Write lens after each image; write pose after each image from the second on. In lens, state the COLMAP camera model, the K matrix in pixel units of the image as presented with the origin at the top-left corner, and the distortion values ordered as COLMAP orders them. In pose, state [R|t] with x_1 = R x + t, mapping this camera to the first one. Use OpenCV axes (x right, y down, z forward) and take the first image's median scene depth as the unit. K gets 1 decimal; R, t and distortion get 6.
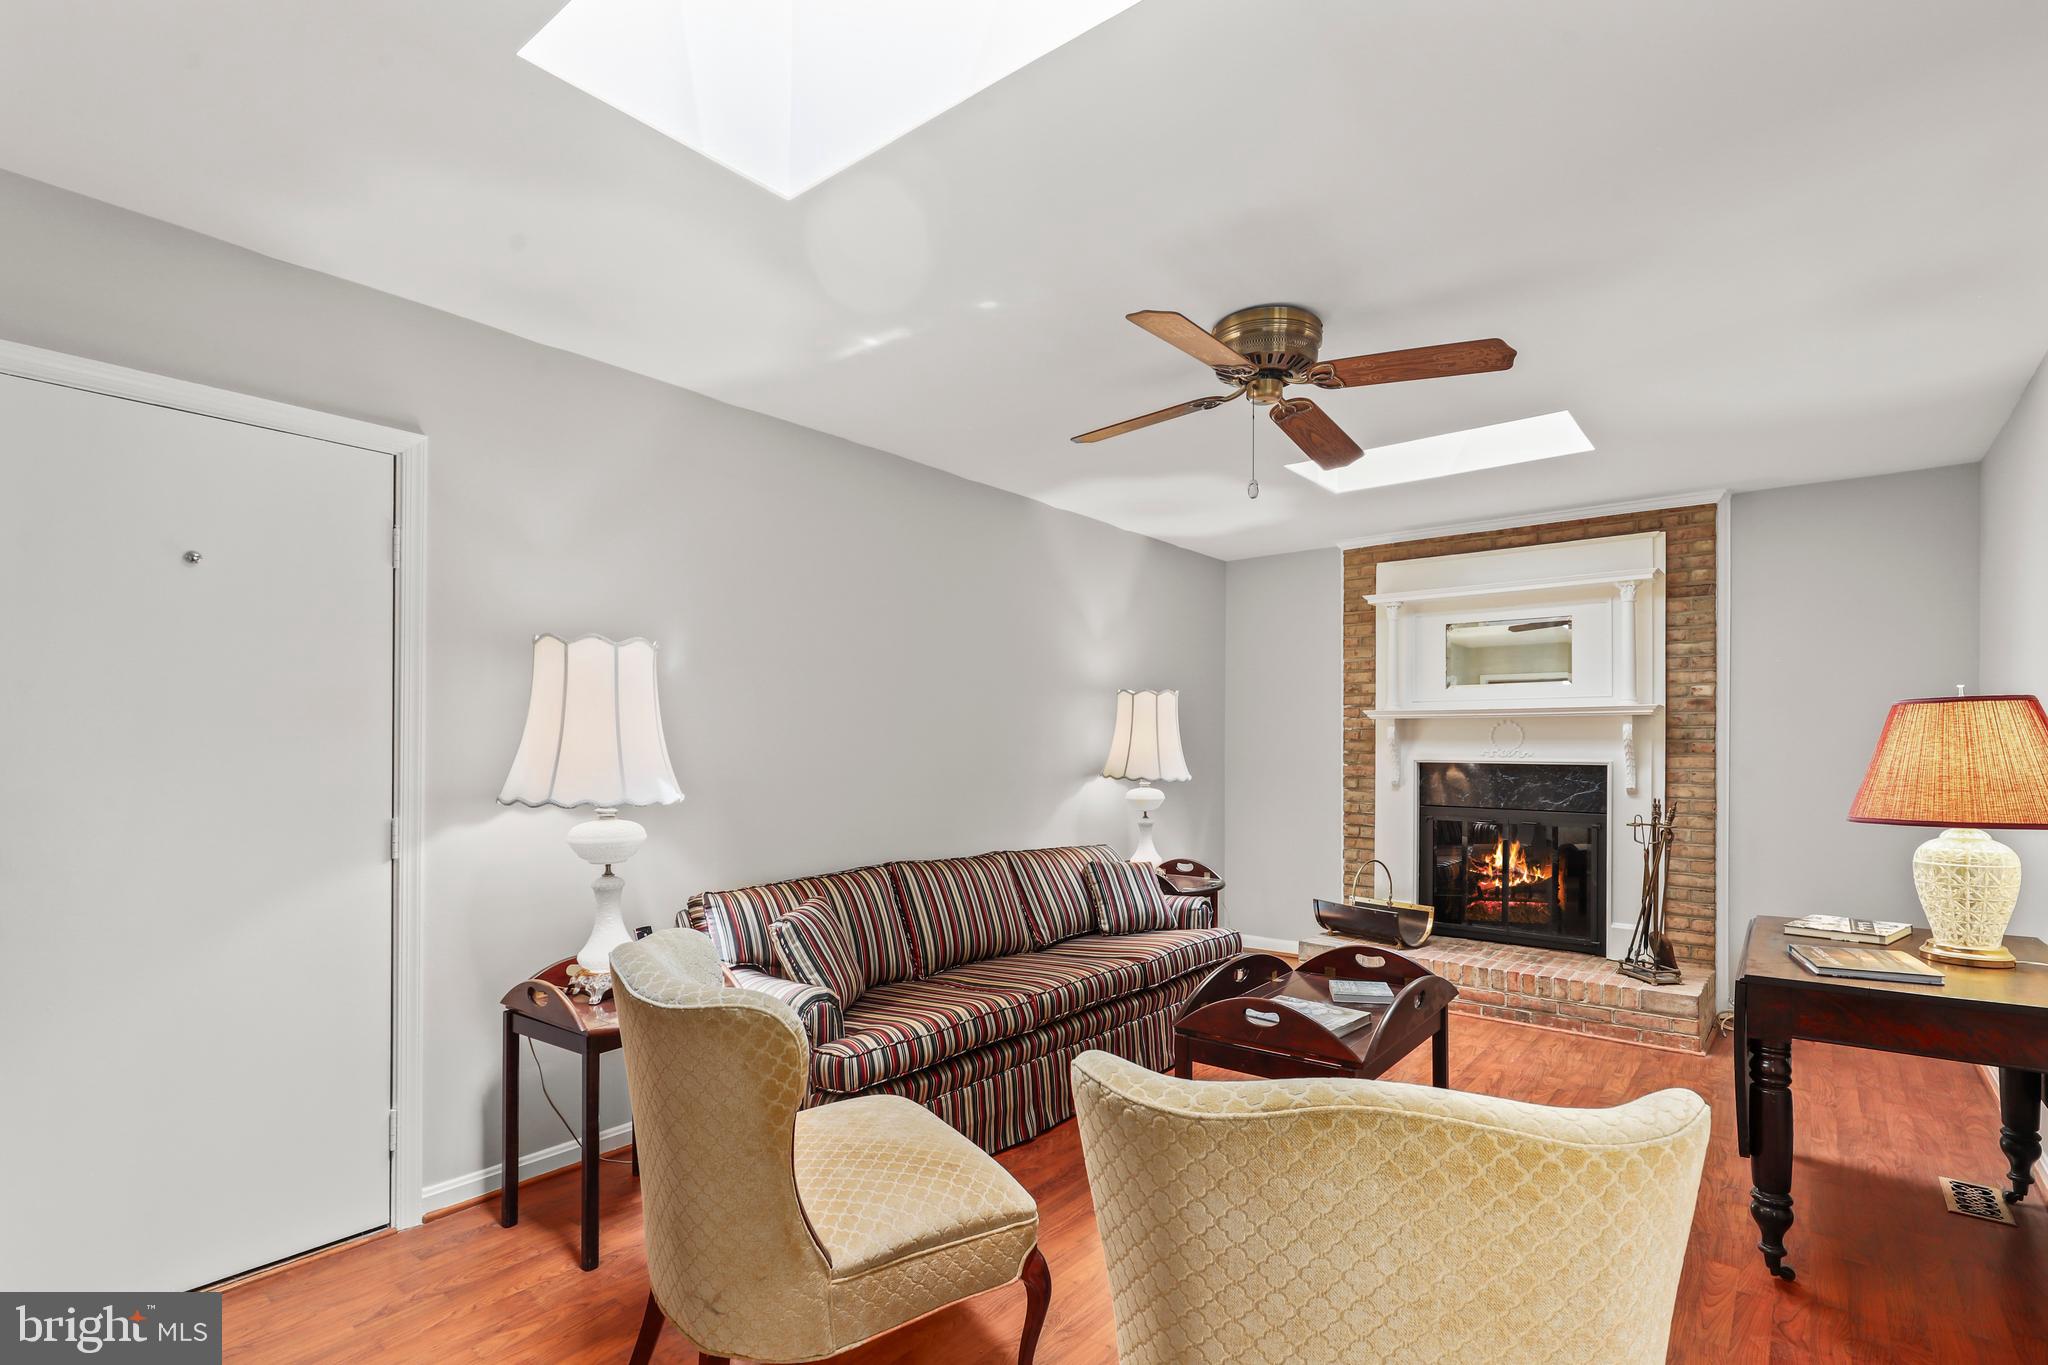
lens RADIAL K [[941.7, 0, 1024.3], [0, 941.7, 742.6], [0, 0, 1]] dist [-0.001616, 0.000145]
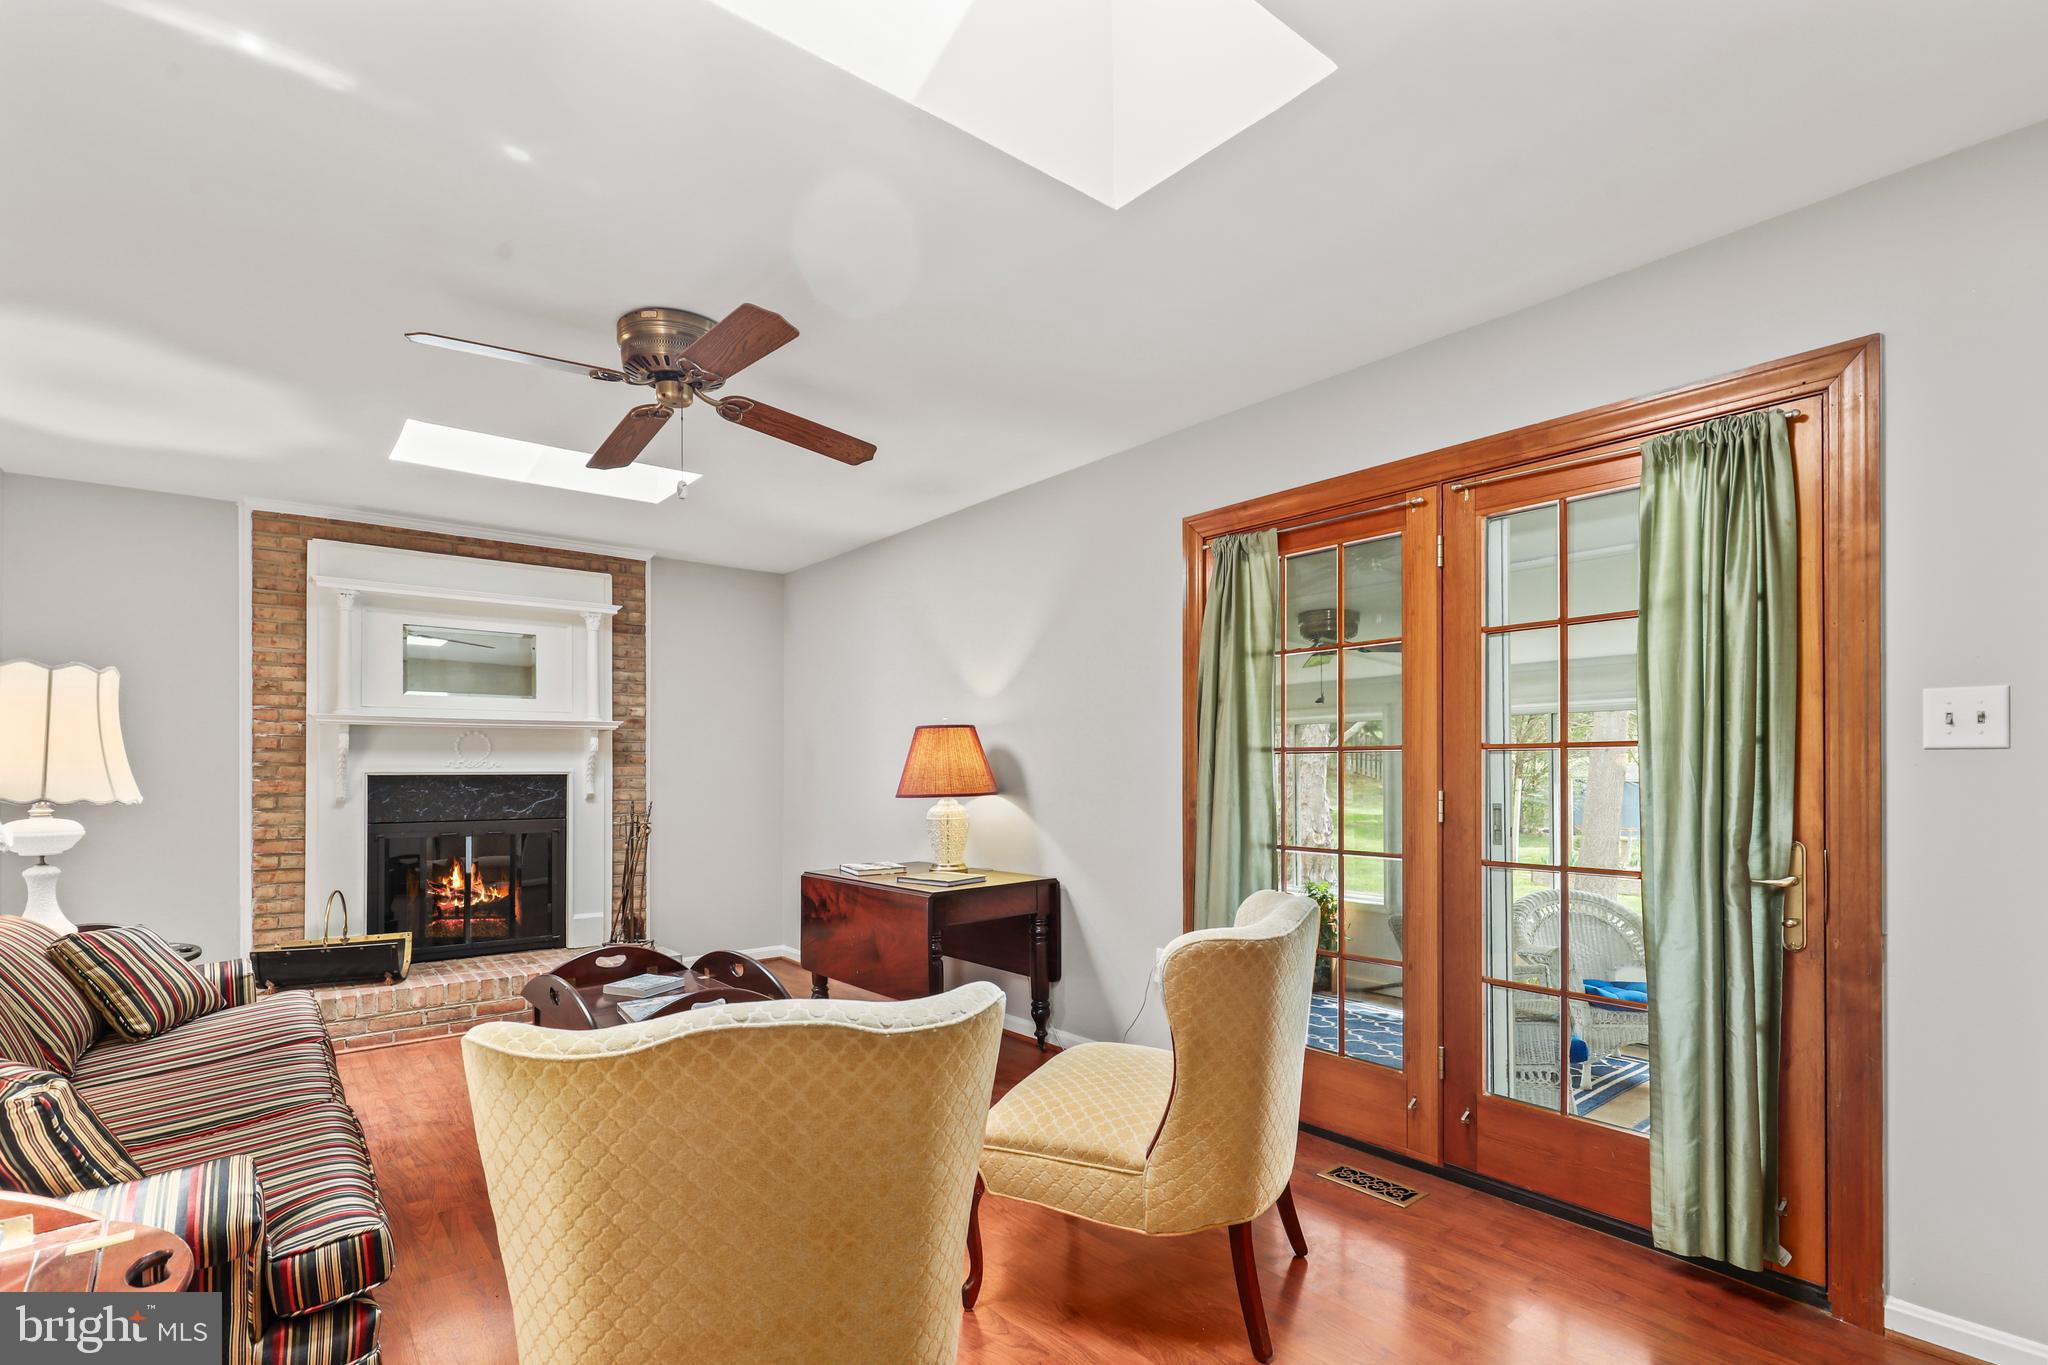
lens RADIAL K [[959.3, 0, 1026.7], [0, 959.3, 761.3], [0, 0, 1]] dist [0.001082, 0.000645]
pose [[0.210243, 0.004577, 0.977638, -0.367671], [0.002218, 0.999984, -0.005158, 0.015543], [-0.977647, 0.003253, 0.210230, 0.227400]]
